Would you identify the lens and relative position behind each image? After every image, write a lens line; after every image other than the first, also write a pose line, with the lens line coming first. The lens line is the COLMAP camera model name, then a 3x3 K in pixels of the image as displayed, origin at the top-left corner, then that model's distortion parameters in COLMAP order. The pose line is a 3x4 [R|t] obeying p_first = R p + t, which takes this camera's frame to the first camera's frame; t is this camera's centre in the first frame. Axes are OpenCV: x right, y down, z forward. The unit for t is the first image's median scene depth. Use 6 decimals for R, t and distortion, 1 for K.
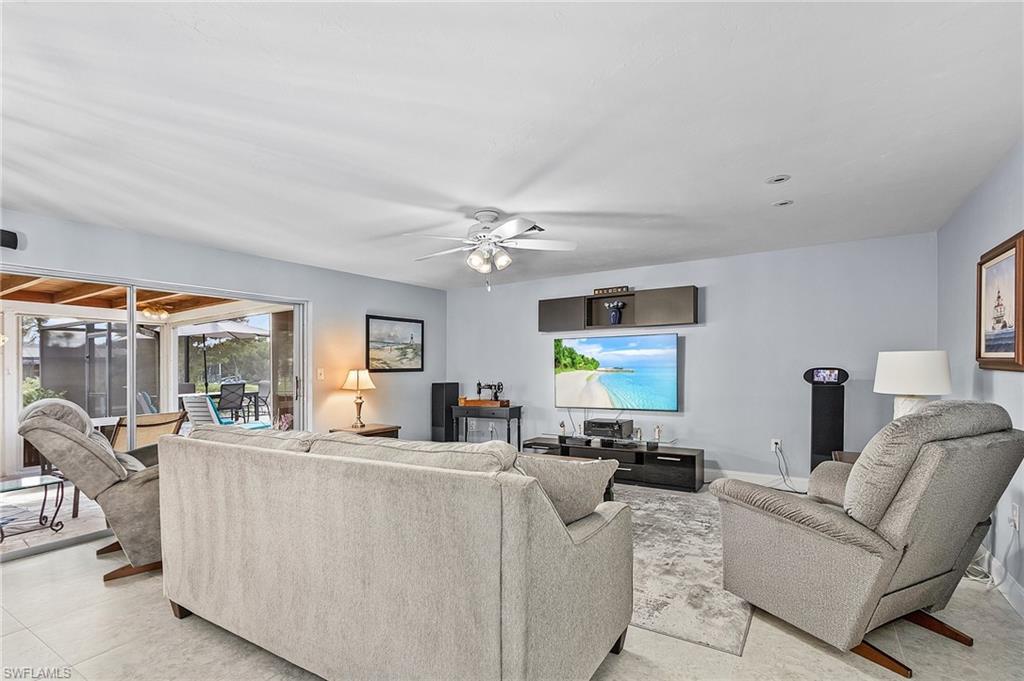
lens RADIAL K [[487.4, 0, 515.0], [0, 487.4, 349.7], [0, 0, 1]] dist [0.001726, -0.000979]
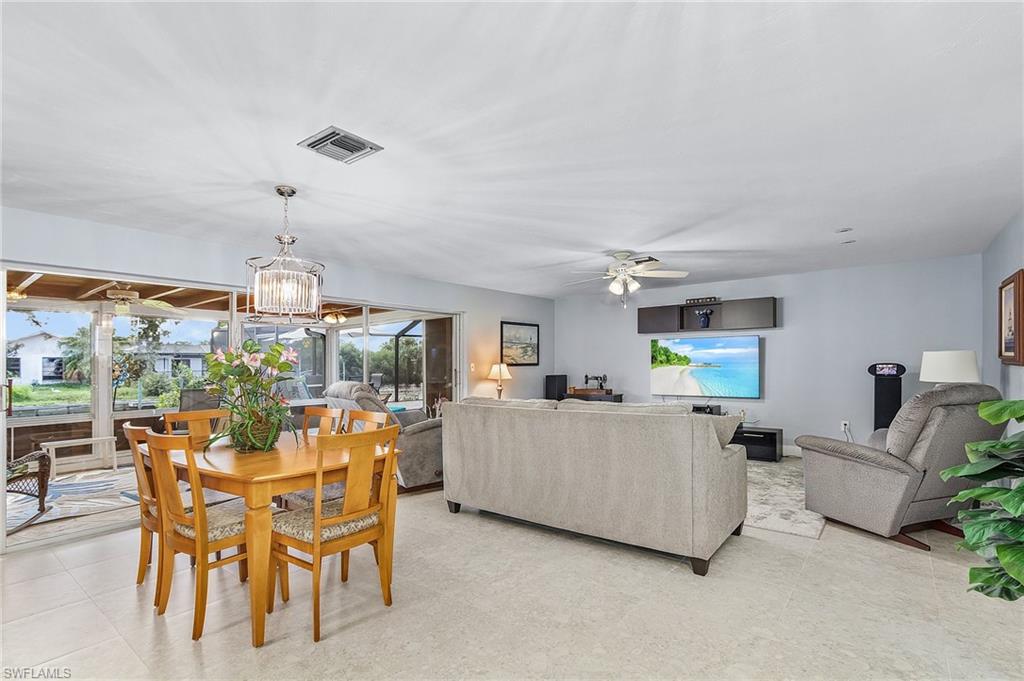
lens RADIAL K [[487.4, 0, 508.2], [0, 487.4, 341.2], [0, 0, 1]] dist [0.001726, -0.000979]
pose [[0.992759, -0.002440, -0.120102, -0.148220], [0.001295, 0.999953, -0.009613, -0.007584], [0.120120, 0.009388, 0.992715, -0.300528]]
